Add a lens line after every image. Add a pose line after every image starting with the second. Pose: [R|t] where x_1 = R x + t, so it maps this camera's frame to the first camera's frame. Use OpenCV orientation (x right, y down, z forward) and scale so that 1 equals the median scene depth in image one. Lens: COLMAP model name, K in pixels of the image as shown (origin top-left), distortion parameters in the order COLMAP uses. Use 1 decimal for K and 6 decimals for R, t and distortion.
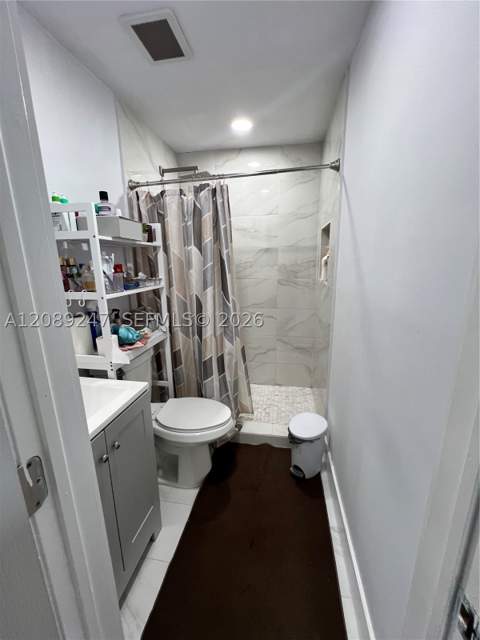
lens RADIAL K [[257.2, 0, 238.3], [0, 257.2, 321.0], [0, 0, 1]] dist [0.002781, 0.000056]
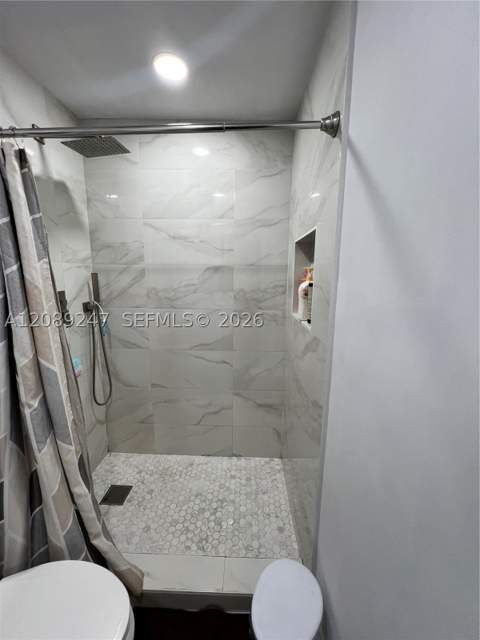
lens RADIAL K [[254.0, 0, 240.5], [0, 254.0, 320.6], [0, 0, 1]] dist [0.001126, 0.000006]
pose [[0.987804, -0.000845, 0.155703, 0.065225], [0.008659, 0.998736, -0.049518, -0.101581], [-0.155465, 0.050262, 0.986562, 0.320369]]
